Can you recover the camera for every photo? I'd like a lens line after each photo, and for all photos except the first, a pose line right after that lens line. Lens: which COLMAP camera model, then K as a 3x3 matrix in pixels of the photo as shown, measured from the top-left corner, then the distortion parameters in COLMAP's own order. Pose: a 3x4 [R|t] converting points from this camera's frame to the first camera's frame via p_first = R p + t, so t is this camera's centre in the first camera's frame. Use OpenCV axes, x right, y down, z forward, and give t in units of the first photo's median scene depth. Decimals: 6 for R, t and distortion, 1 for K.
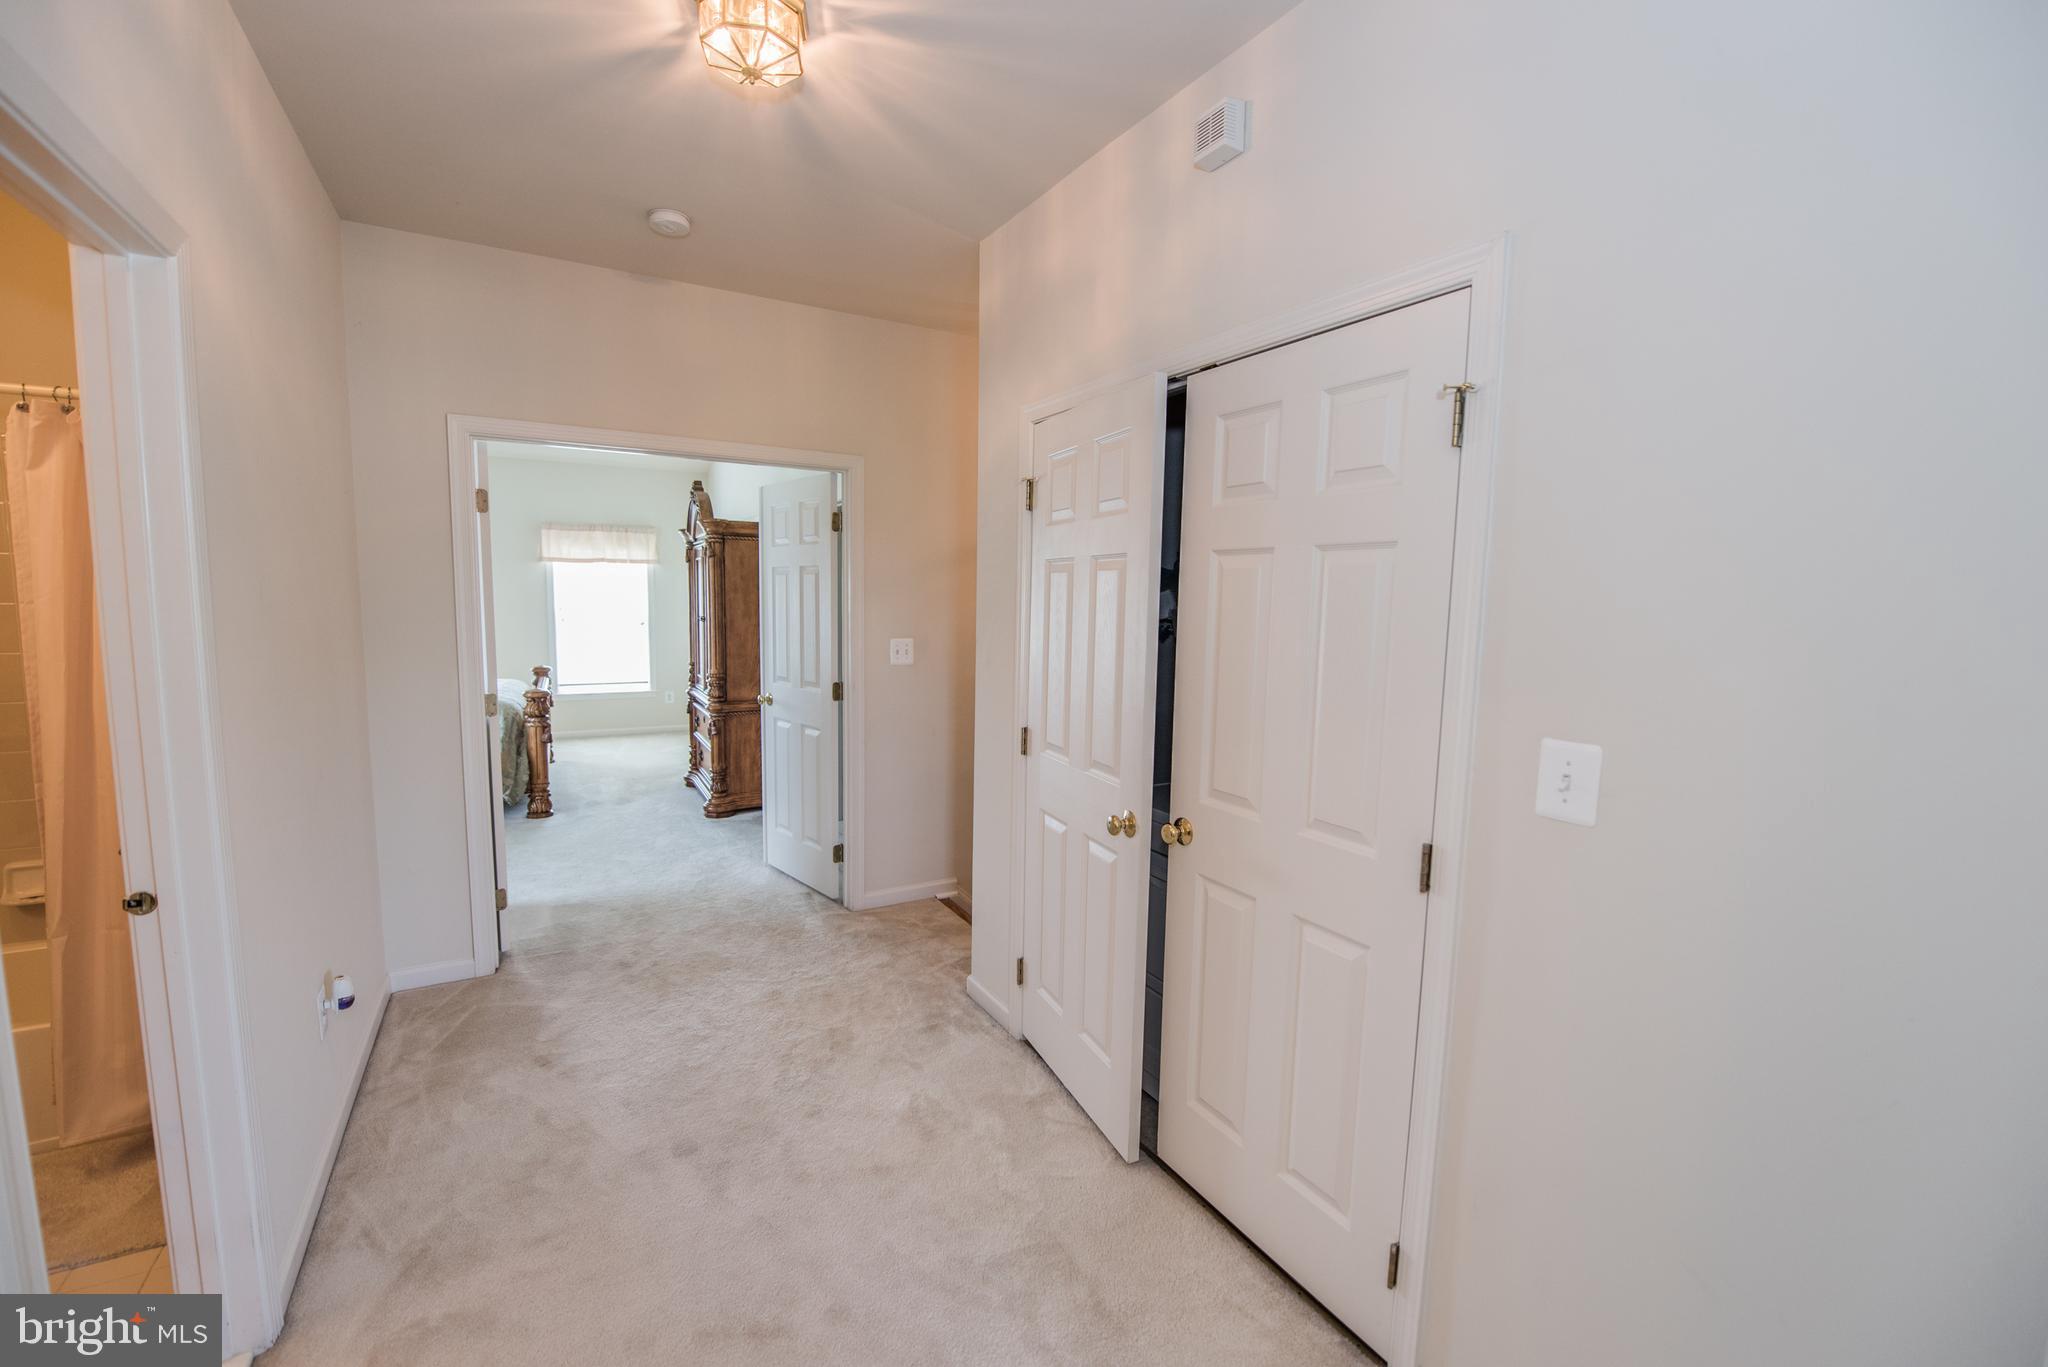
lens RADIAL K [[852.5, 0, 1023.9], [0, 852.5, 671.8], [0, 0, 1]] dist [0.000424, 0.000088]
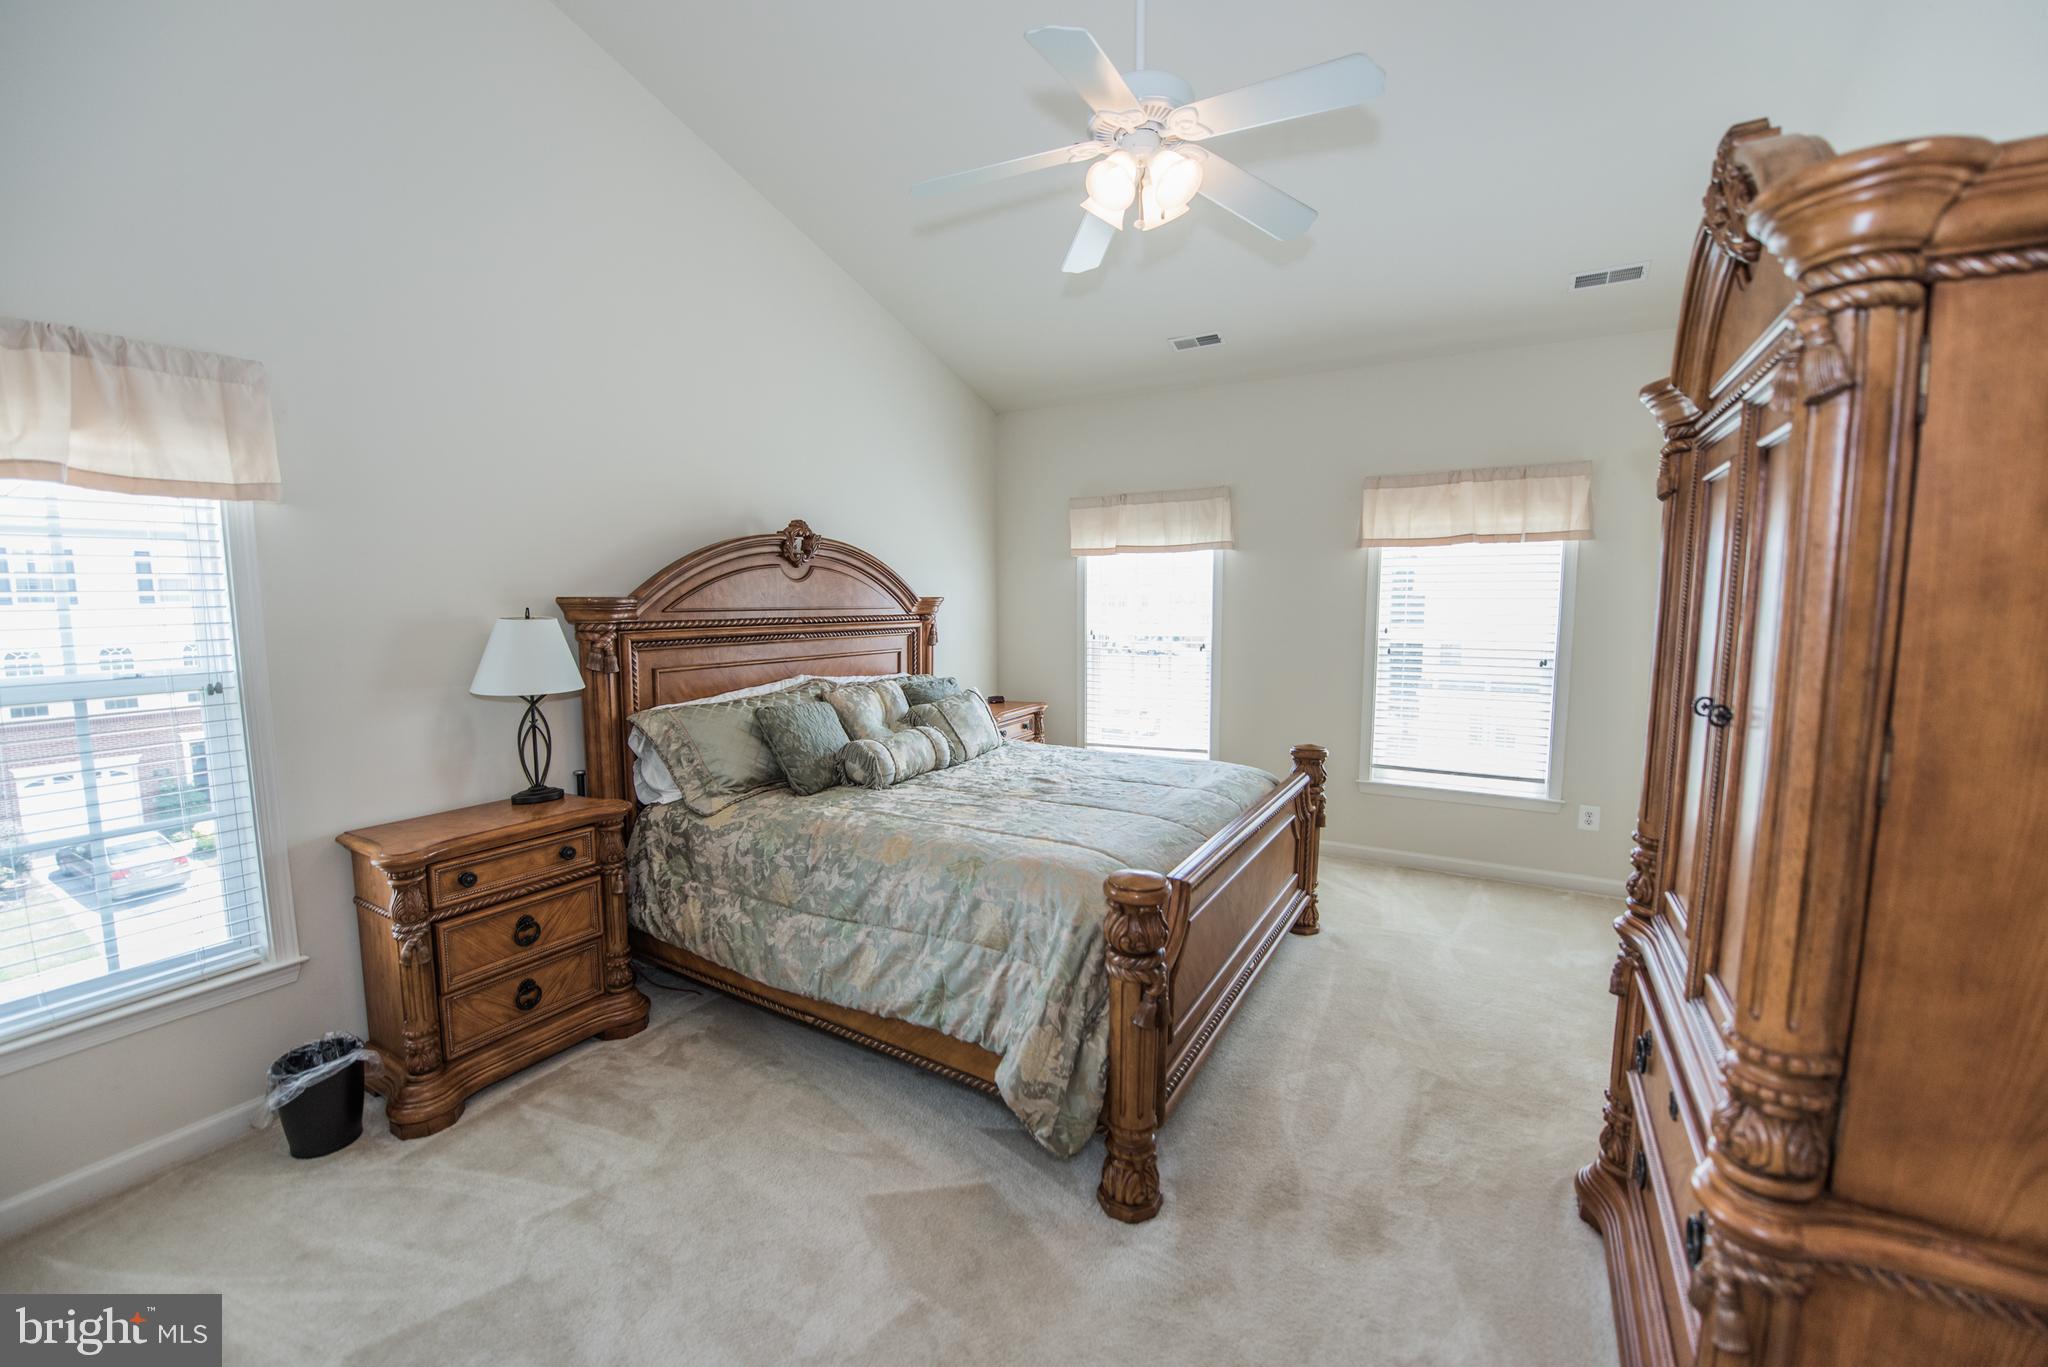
lens RADIAL K [[815.9, 0, 1017.4], [0, 815.9, 681.2], [0, 0, 1]] dist [-0.015889, -0.000958]
pose [[0.505452, 0.076217, -0.859482, -0.208734], [-0.067538, 0.996530, 0.048652, -0.051182], [0.860207, 0.033457, 0.508846, 0.529207]]
